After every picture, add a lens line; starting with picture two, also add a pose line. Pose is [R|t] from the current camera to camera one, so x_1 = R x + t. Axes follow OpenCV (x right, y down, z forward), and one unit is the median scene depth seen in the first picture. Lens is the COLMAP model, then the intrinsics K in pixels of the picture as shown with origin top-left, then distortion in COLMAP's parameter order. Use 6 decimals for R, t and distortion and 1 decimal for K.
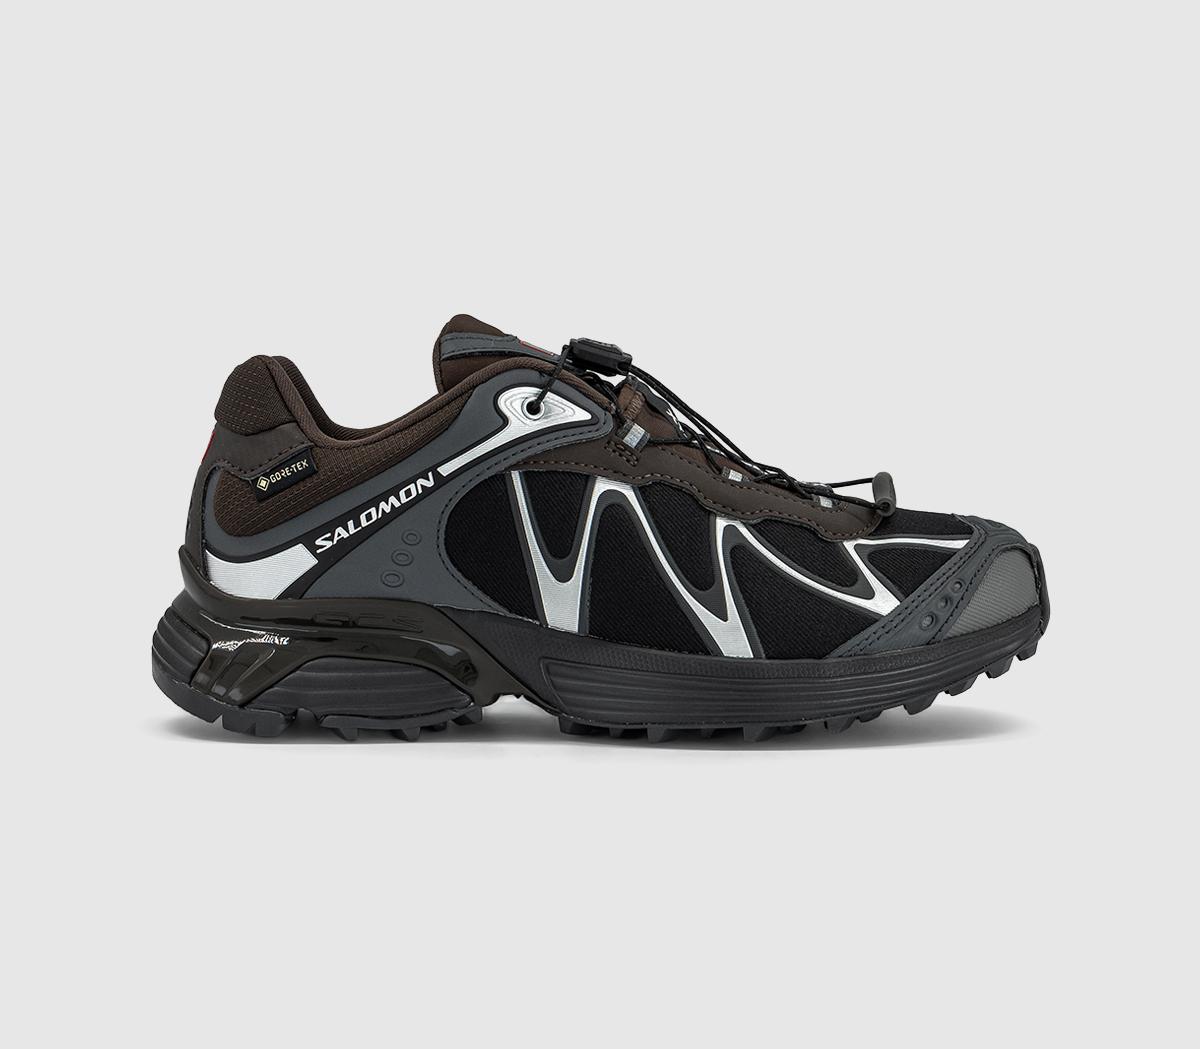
lens RADIAL K [[2017.6, 0, 623.6], [0, 2017.6, 517.1], [0, 0, 1]] dist [0.031961, 0.000000]
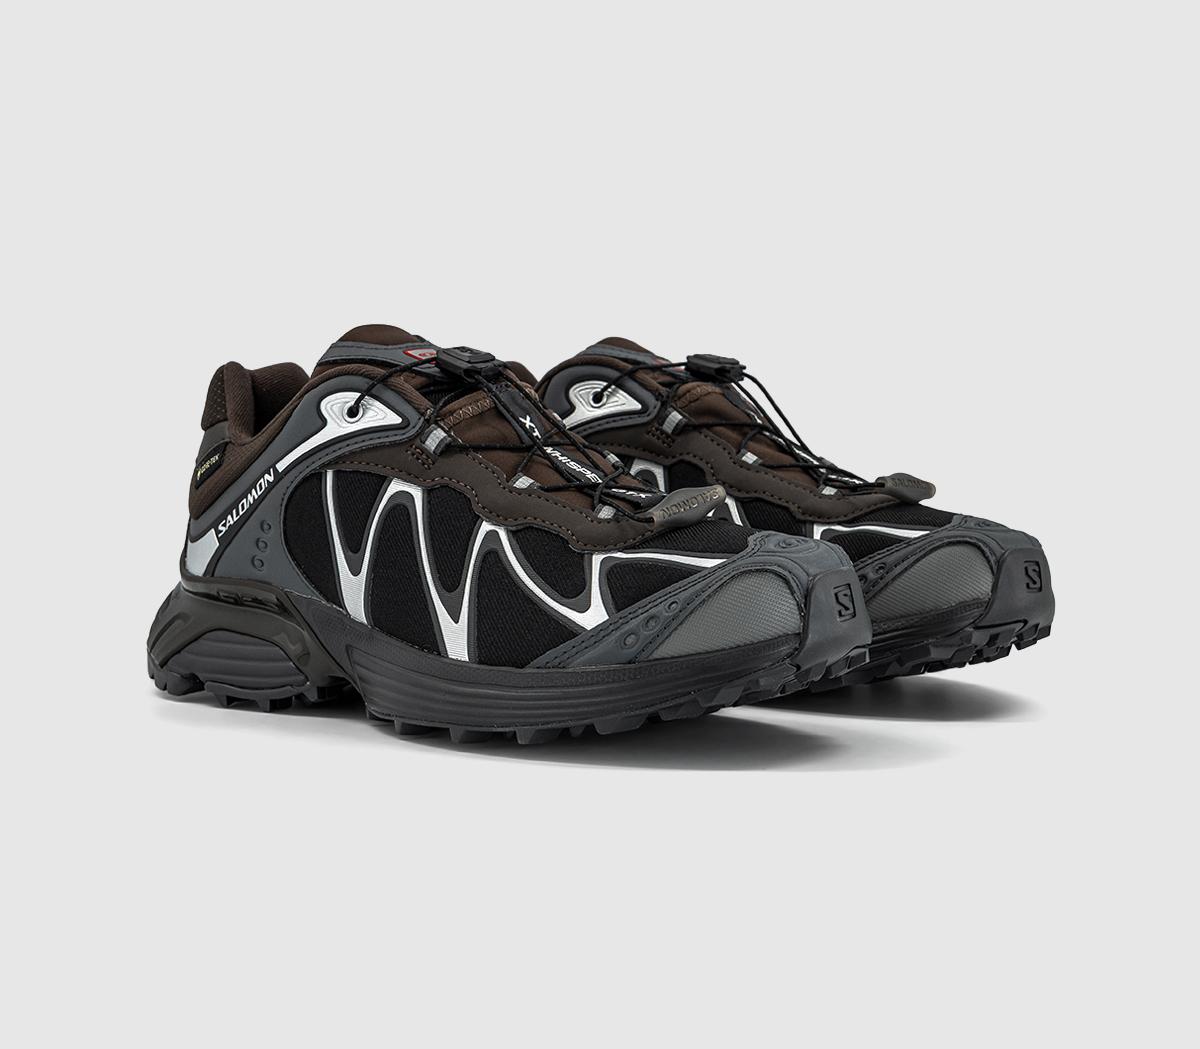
lens RADIAL K [[2017.6, 0, 601.6], [0, 2017.6, 519.8], [0, 0, 1]] dist [0.031961, 0.000000]
pose [[0.810875, 0.046901, -0.583337, 0.685964], [-0.048753, 0.998732, 0.012530, -0.016566], [0.583186, 0.018279, 0.812133, 0.208781]]
